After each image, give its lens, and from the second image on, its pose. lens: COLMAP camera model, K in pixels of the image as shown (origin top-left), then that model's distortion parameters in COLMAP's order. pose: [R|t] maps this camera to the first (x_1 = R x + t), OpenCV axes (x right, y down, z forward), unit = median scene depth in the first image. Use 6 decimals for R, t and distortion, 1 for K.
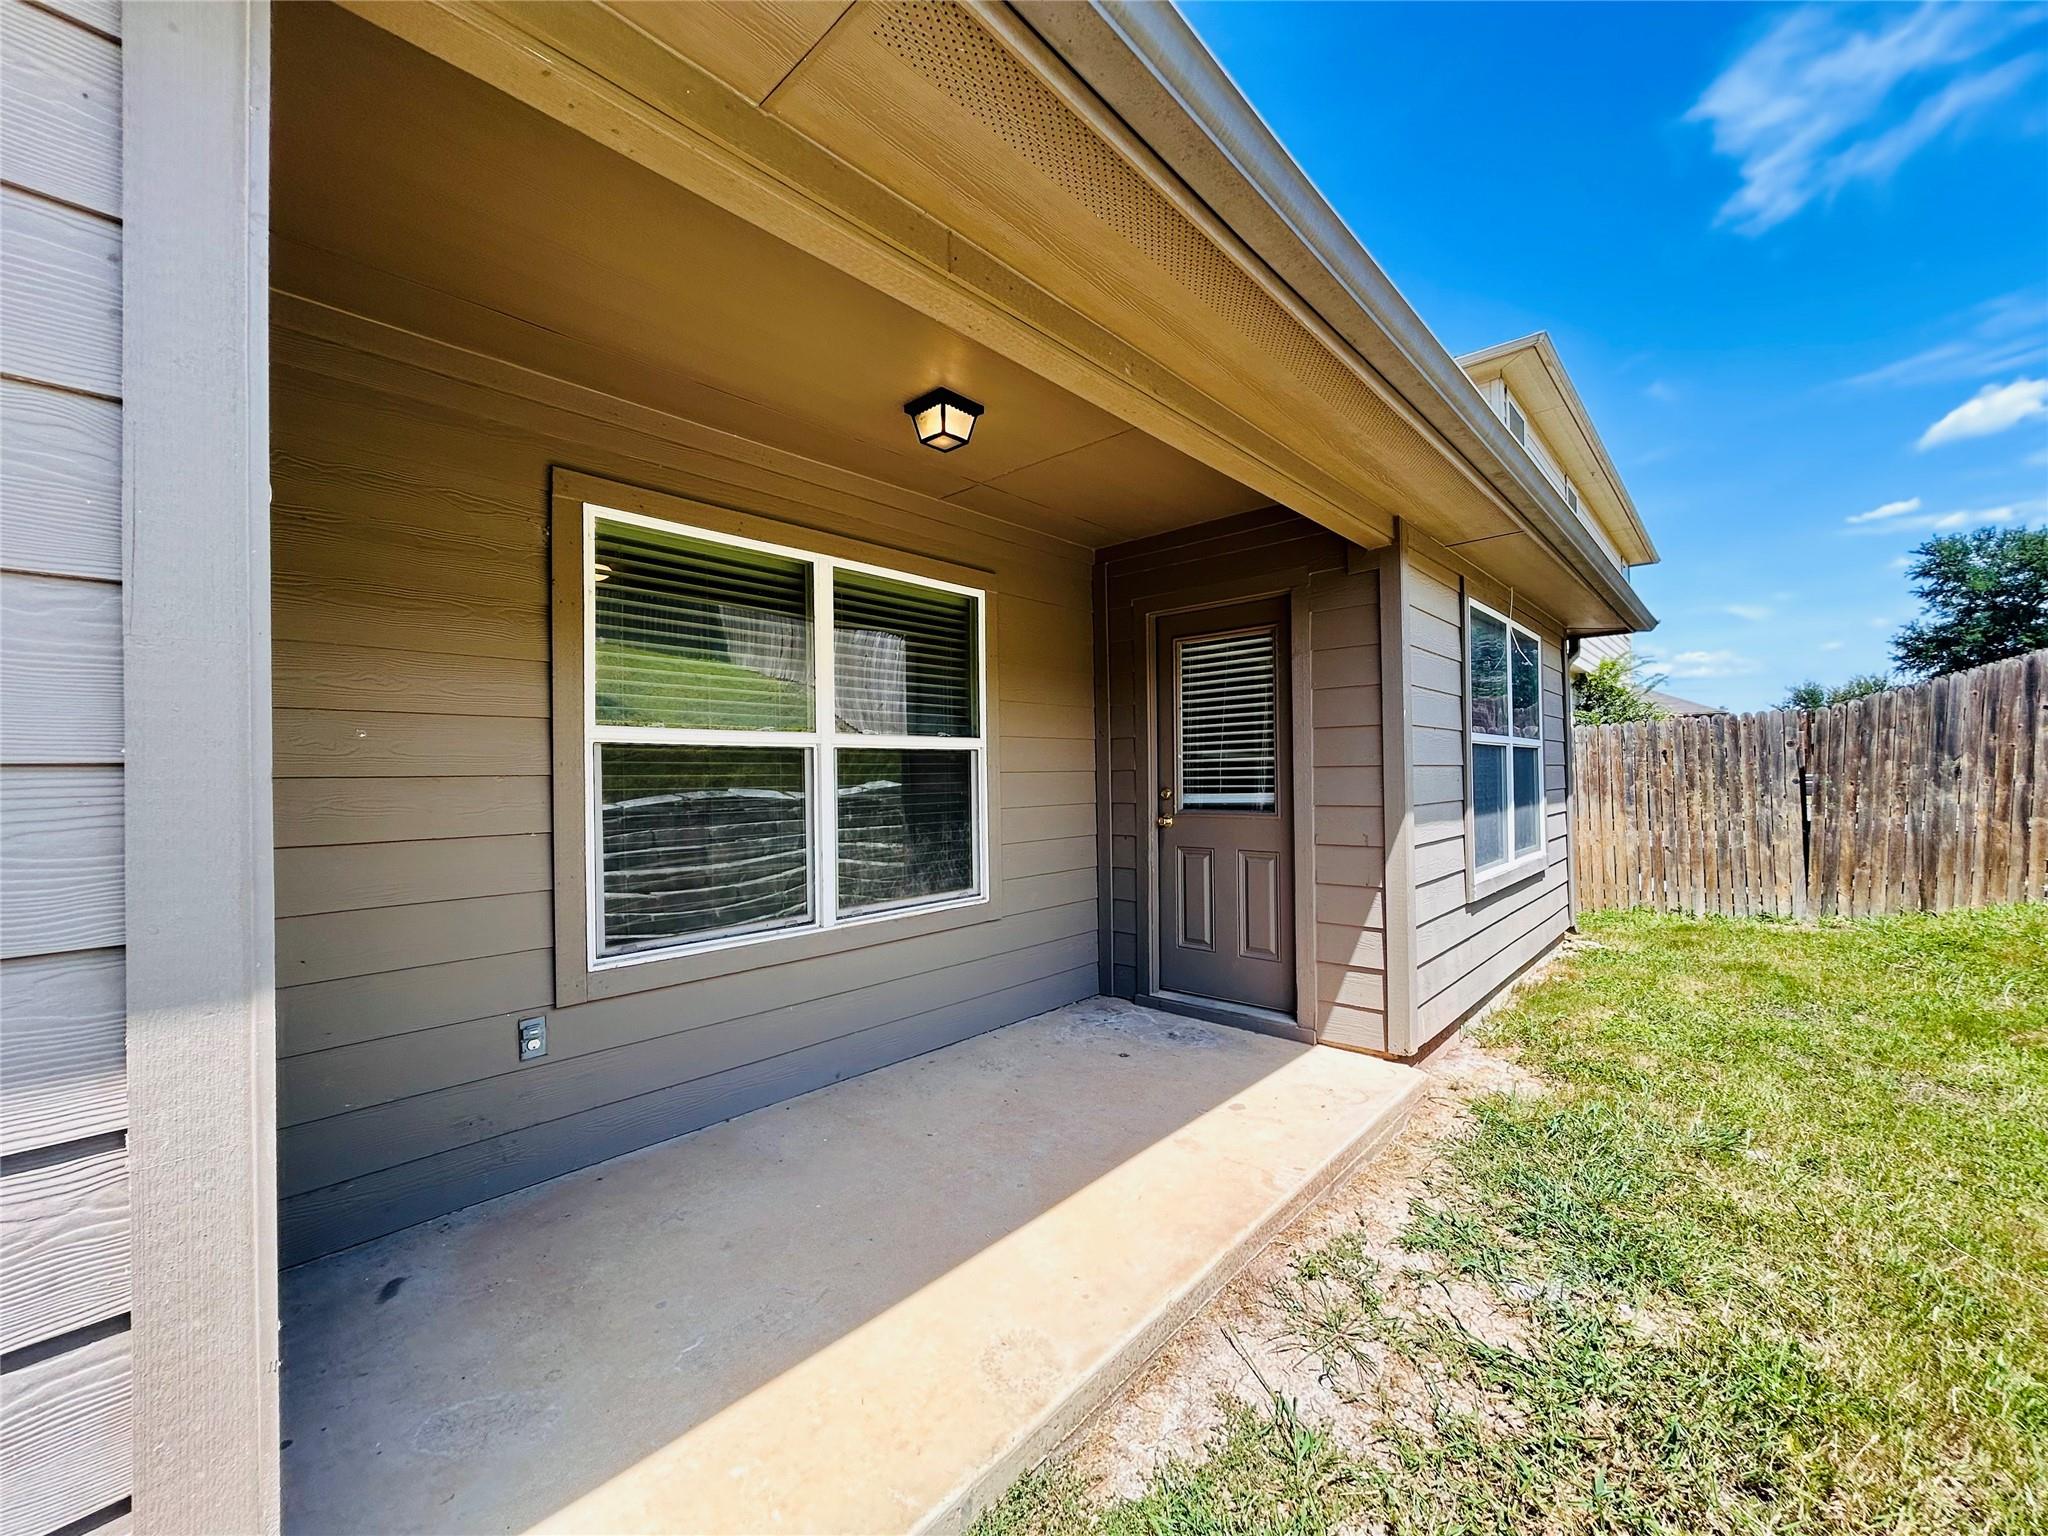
lens RADIAL K [[827.9, 0, 1028.2], [0, 827.9, 766.6], [0, 0, 1]] dist [0.006763, 0.001410]
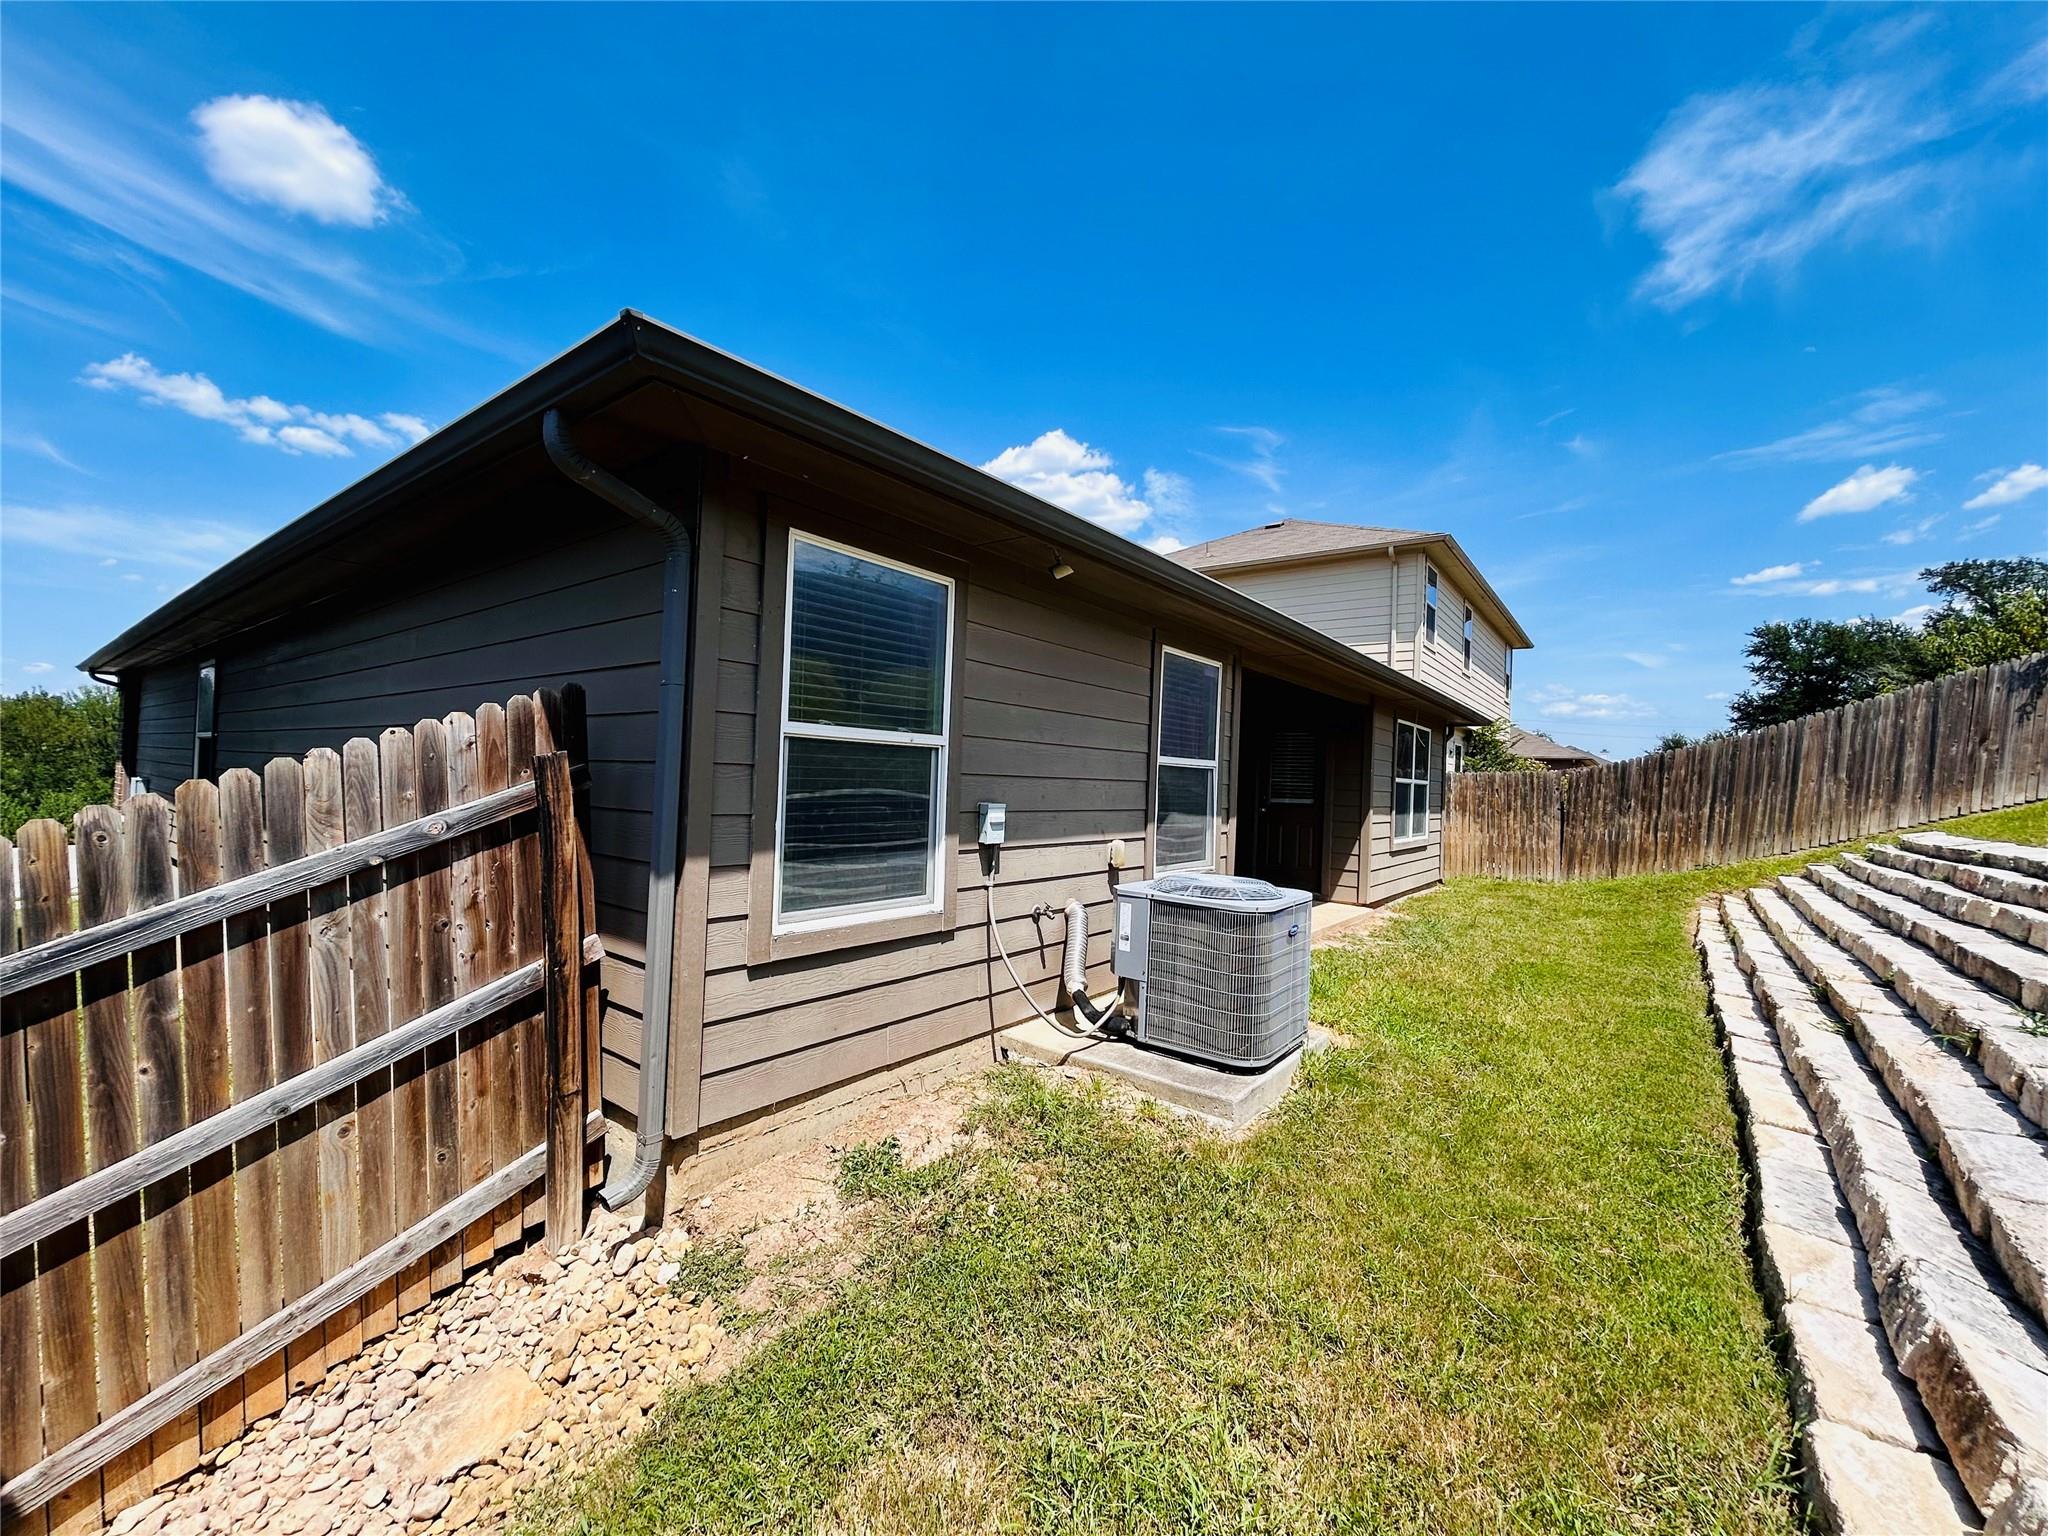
lens RADIAL K [[827.9, 0, 1019.2], [0, 827.9, 771.6], [0, 0, 1]] dist [0.006763, 0.001410]
pose [[0.995929, 0.055757, 0.070824, -0.069897], [-0.056148, 0.998416, 0.003542, -0.000903], [-0.070514, -0.007504, 0.997483, -0.126939]]
